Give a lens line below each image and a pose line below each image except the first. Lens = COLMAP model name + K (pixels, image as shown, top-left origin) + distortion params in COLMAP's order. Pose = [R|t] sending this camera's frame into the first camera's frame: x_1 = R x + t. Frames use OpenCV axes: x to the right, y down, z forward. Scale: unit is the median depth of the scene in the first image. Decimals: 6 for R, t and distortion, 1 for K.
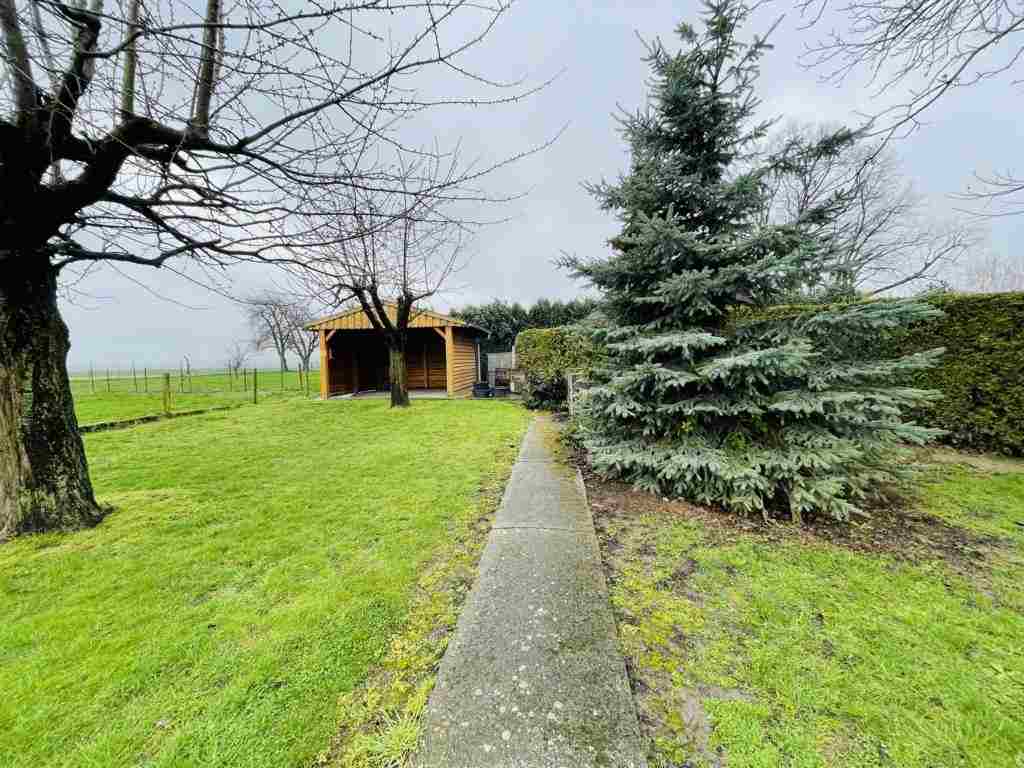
lens RADIAL K [[418.5, 0, 513.5], [0, 418.5, 377.3], [0, 0, 1]] dist [-0.004626, 0.002261]
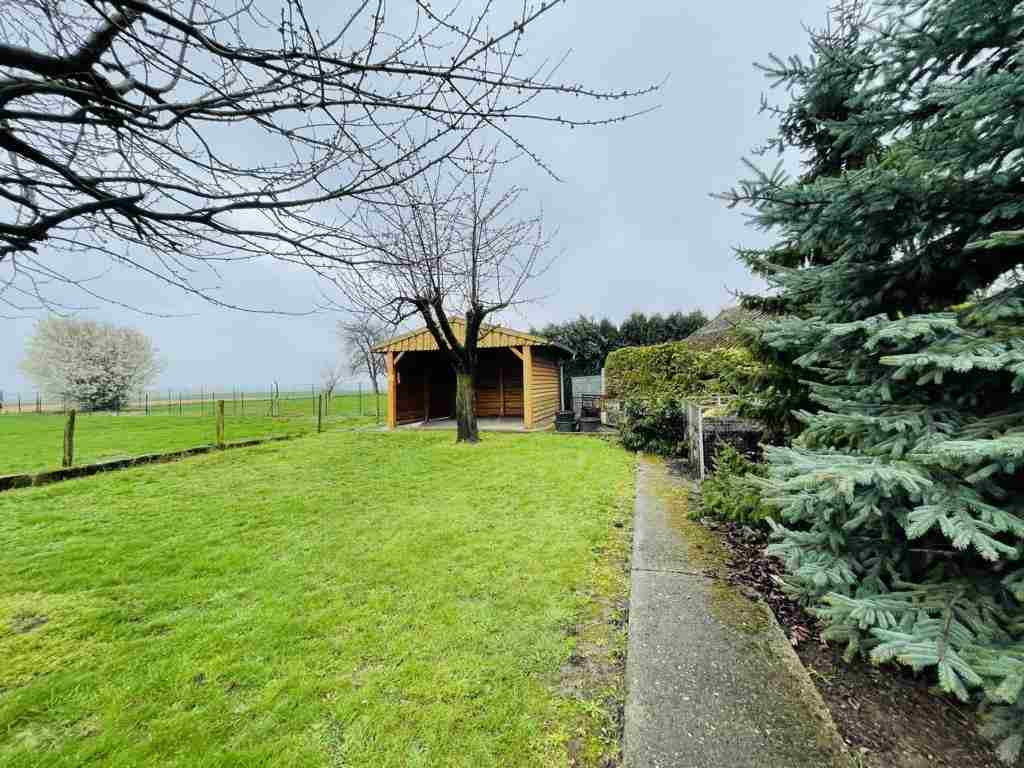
lens RADIAL K [[418.5, 0, 506.0], [0, 418.5, 375.9], [0, 0, 1]] dist [-0.004626, 0.002261]
pose [[0.977538, -0.004109, -0.210721, -0.052198], [-0.008303, 0.998283, -0.057986, -0.031571], [0.210598, 0.058433, 0.975825, 0.495563]]
